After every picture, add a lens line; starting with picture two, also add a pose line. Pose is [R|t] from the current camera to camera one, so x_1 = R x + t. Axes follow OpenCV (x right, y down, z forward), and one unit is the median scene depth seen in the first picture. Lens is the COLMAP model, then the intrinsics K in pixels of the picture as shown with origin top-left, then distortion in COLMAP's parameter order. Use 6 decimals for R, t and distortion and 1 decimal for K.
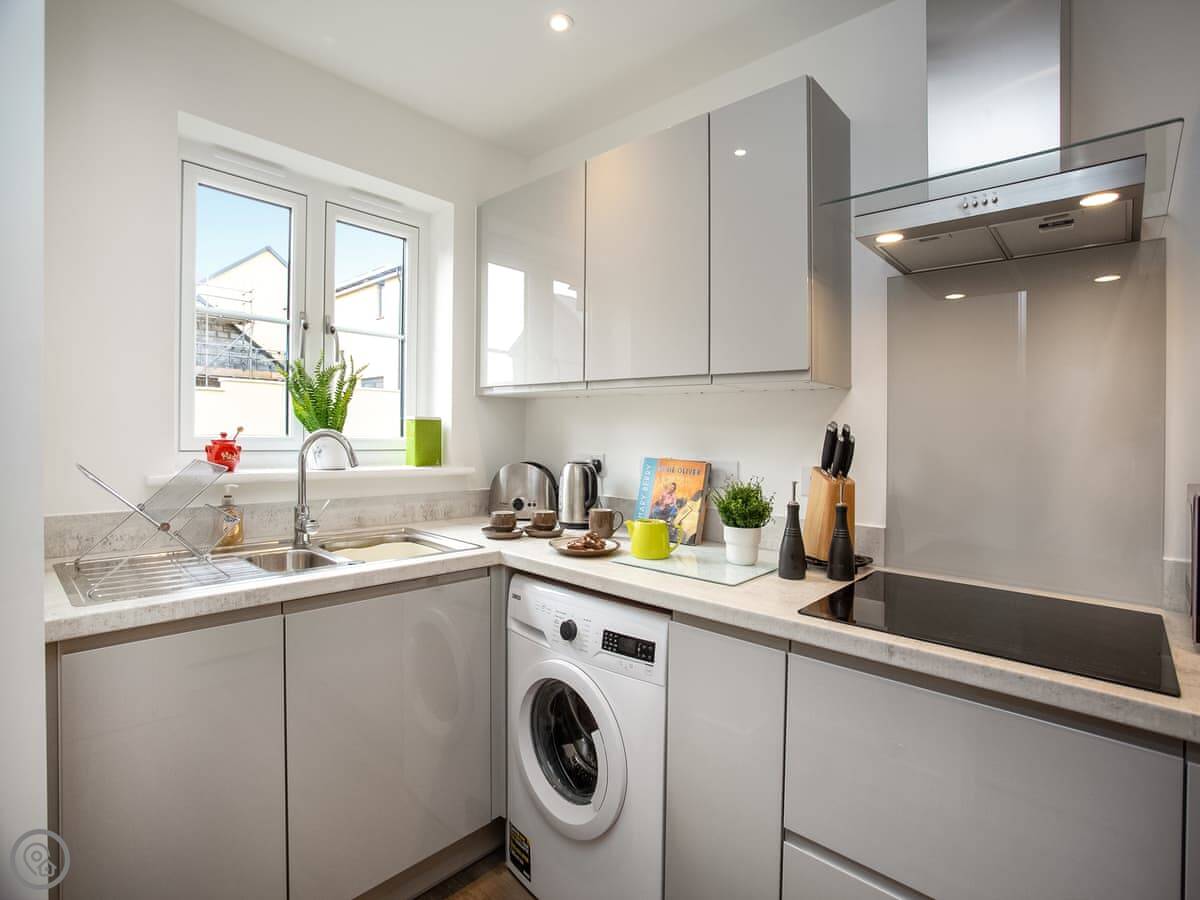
lens RADIAL K [[605.4, 0, 600.8], [0, 605.4, 455.7], [0, 0, 1]] dist [-0.048345, 0.000469]
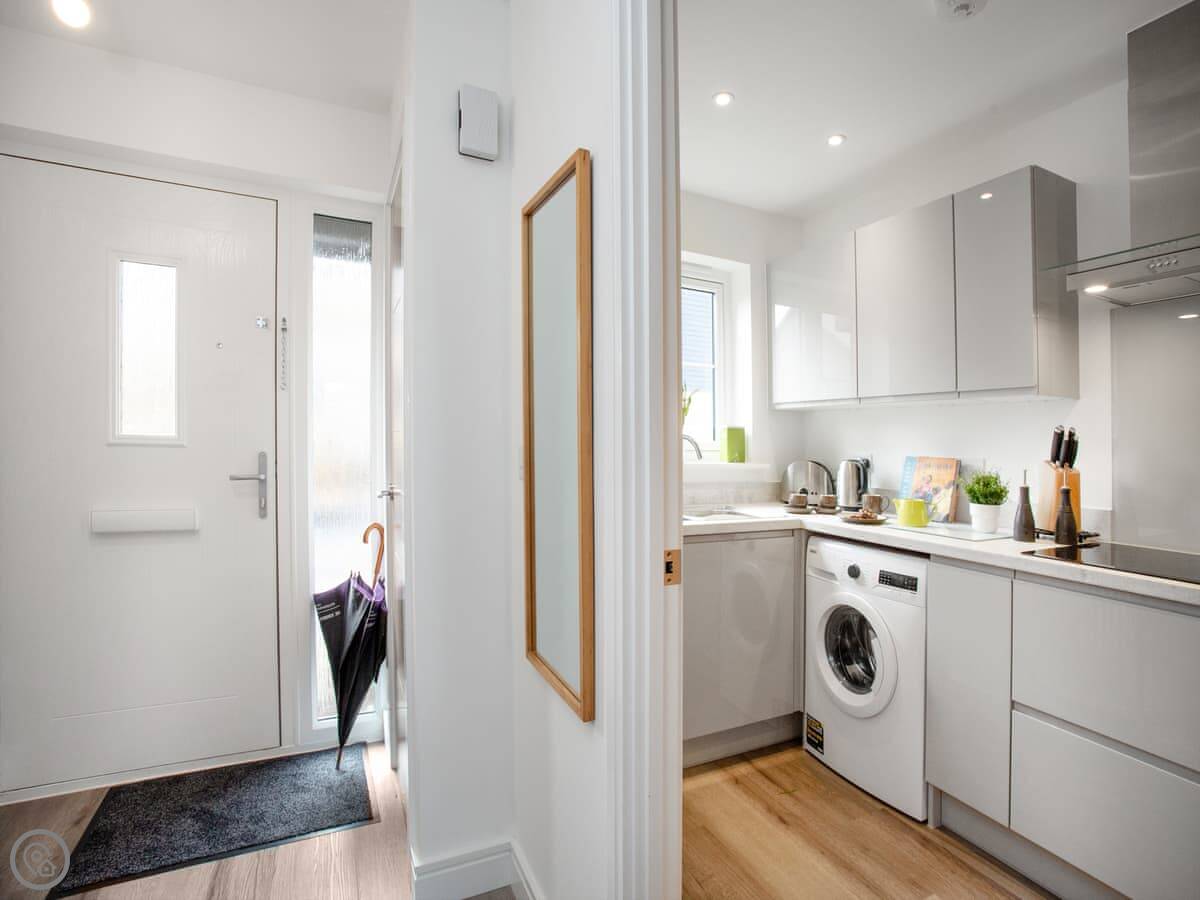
lens RADIAL K [[788.0, 0, 600.0], [0, 788.0, 450.0], [0, 0, 1]] dist [-0.090554, 0.070288]
pose [[0.961455, -0.004094, -0.274932, -0.109457], [-0.009679, 0.998766, -0.048721, 0.086673], [0.274792, 0.049504, 0.960228, -0.857676]]
